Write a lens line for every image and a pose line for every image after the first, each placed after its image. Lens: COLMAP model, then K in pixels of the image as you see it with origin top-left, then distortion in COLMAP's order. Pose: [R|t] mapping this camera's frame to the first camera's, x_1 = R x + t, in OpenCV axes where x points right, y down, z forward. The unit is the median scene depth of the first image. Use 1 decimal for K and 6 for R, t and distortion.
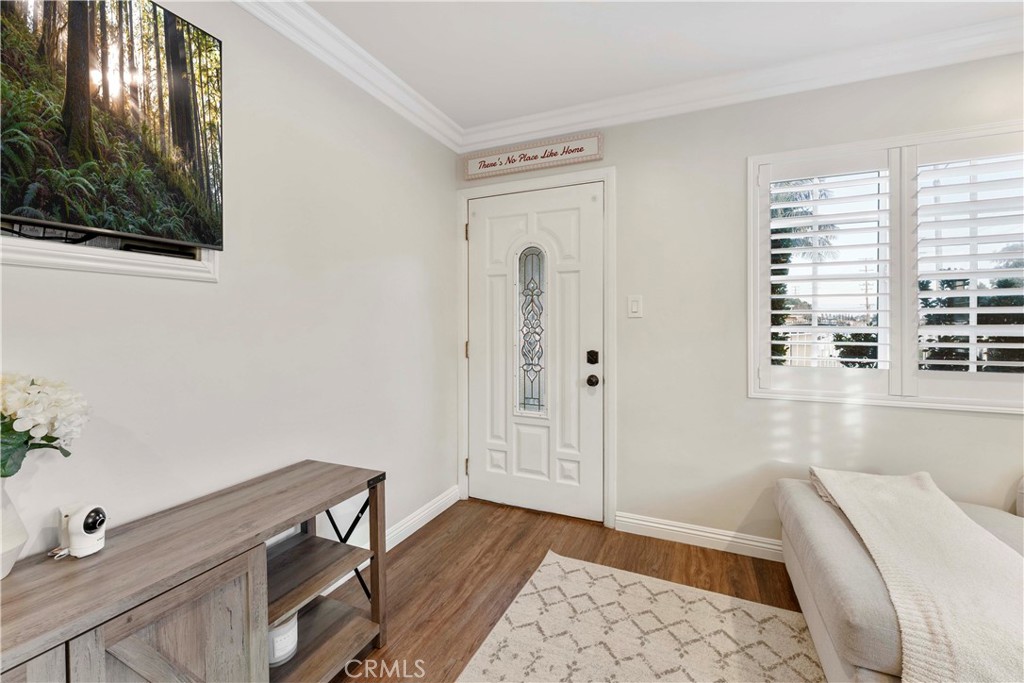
lens RADIAL K [[427.3, 0, 510.8], [0, 427.3, 327.8], [0, 0, 1]] dist [-0.001587, 0.000253]
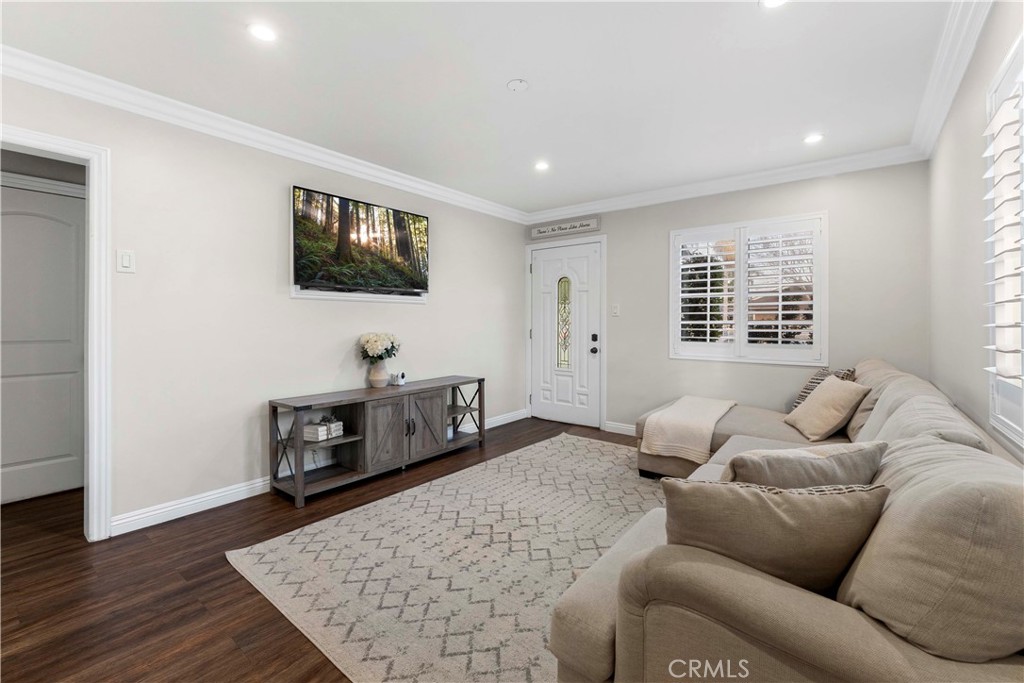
lens RADIAL K [[433.6, 0, 511.4], [0, 433.6, 312.5], [0, 0, 1]] dist [-0.000323, -0.000084]
pose [[0.968988, -0.006367, -0.247027, 0.308223], [-0.000932, 0.999567, -0.029417, 0.015600], [0.247107, 0.028735, 0.968562, -0.903996]]
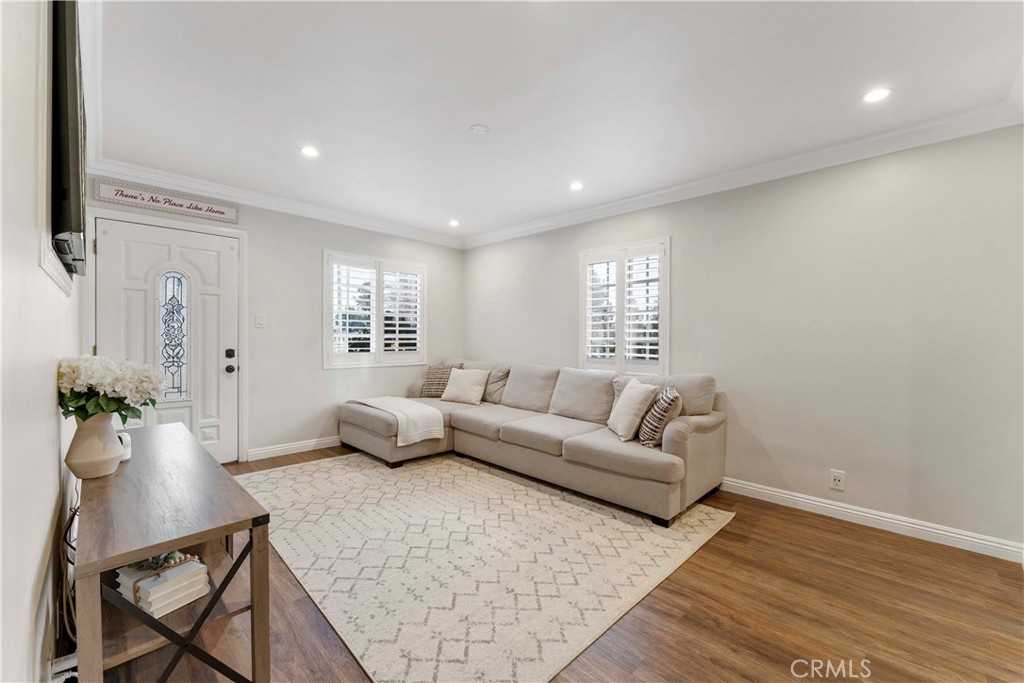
lens RADIAL K [[410.0, 0, 509.6], [0, 410.0, 327.2], [0, 0, 1]] dist [-0.000660, -0.000095]
pose [[0.354699, 0.023195, 0.934693, -0.815916], [-0.001943, 0.999708, -0.024071, 0.009355], [-0.934978, 0.006722, 0.354641, -0.436356]]
